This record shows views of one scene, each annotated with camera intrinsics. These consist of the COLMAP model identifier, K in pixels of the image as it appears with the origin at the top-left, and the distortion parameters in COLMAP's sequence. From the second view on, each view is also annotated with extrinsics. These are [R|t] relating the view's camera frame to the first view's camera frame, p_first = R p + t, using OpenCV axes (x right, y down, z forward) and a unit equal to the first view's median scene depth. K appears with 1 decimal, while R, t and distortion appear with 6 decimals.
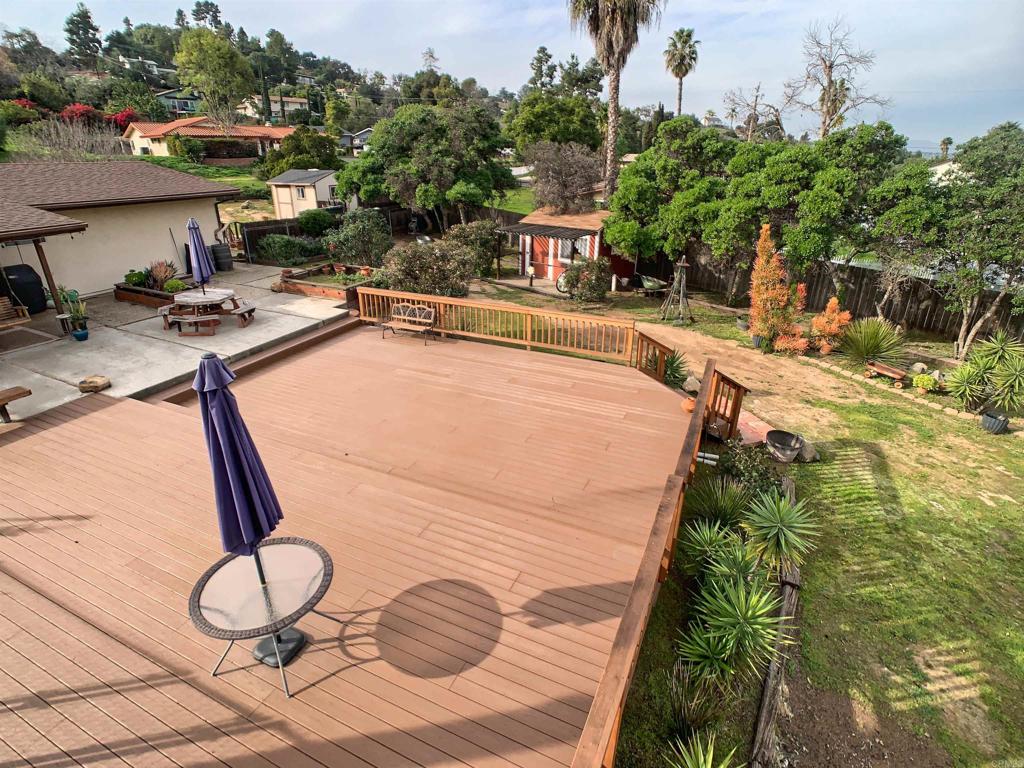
lens RADIAL K [[520.1, 0, 512.0], [0, 520.1, 384.0], [0, 0, 1]] dist [-0.051328, 0.021087]
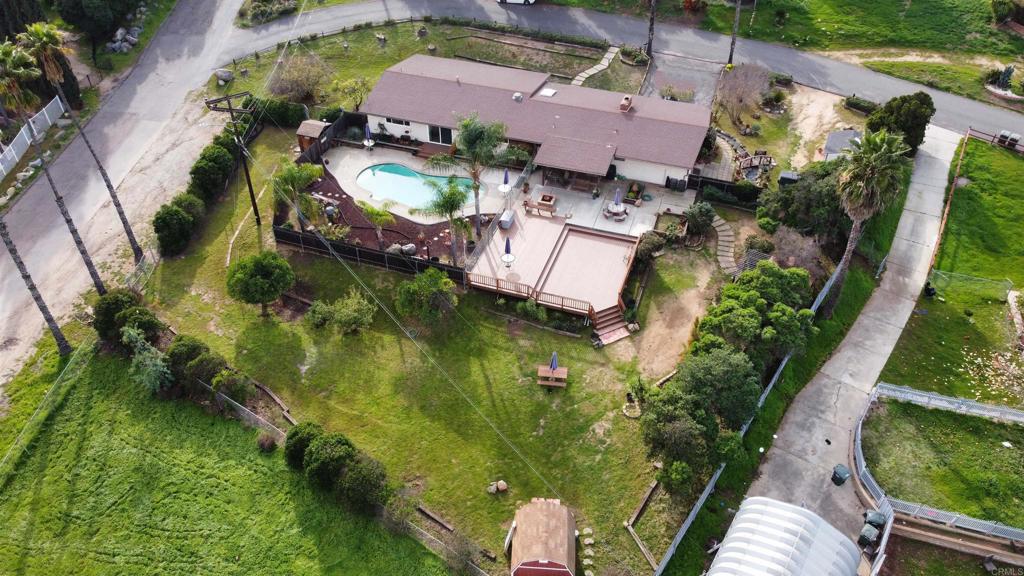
lens RADIAL K [[771.7, 0, 512.0], [0, 771.7, 288.0], [0, 0, 1]] dist [-0.001260, -0.004802]
pose [[0.106982, 0.654736, -0.748249, 2.024330], [-0.404796, 0.716054, 0.568688, -1.409281], [0.908127, 0.242049, 0.341640, -0.699689]]
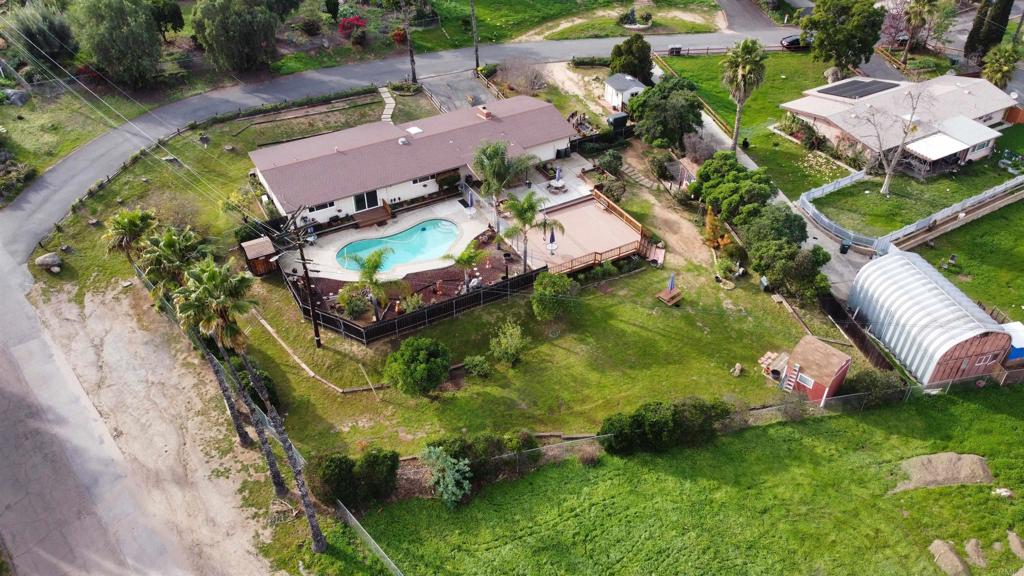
lens RADIAL K [[771.7, 0, 512.0], [0, 771.7, 288.0], [0, 0, 1]] dist [-0.001260, -0.004802]
pose [[0.812163, 0.352241, -0.465099, 1.288382], [-0.232968, 0.926663, 0.294994, -0.652735], [0.534899, -0.131230, 0.834663, -2.531557]]
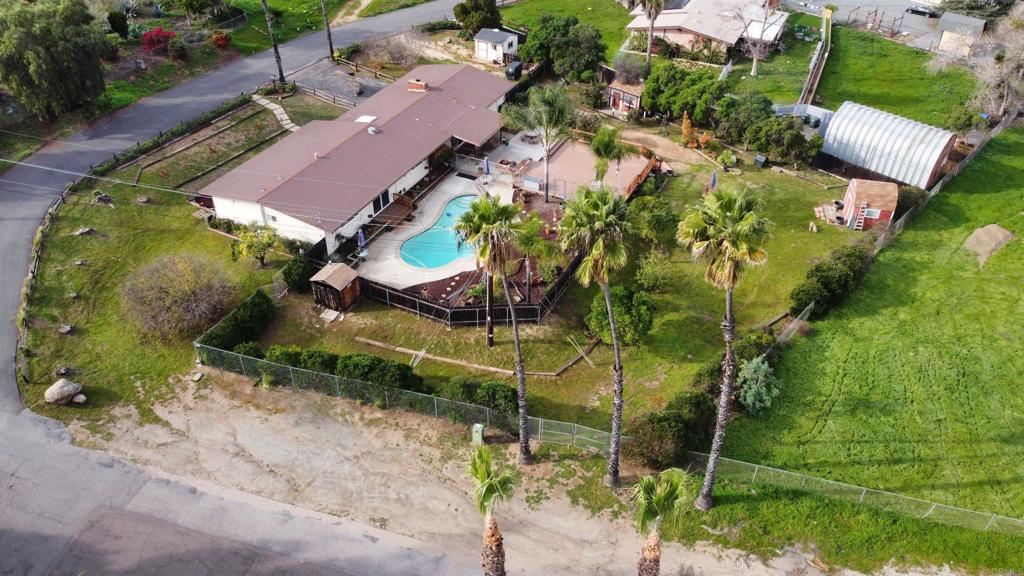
lens RADIAL K [[771.7, 0, 512.0], [0, 771.7, 288.0], [0, 0, 1]] dist [-0.001260, -0.004802]
pose [[0.999529, 0.020665, -0.022709, -0.360924], [-0.014845, 0.972664, 0.231740, -0.225576], [0.026877, -0.231294, 0.972513, -2.949103]]
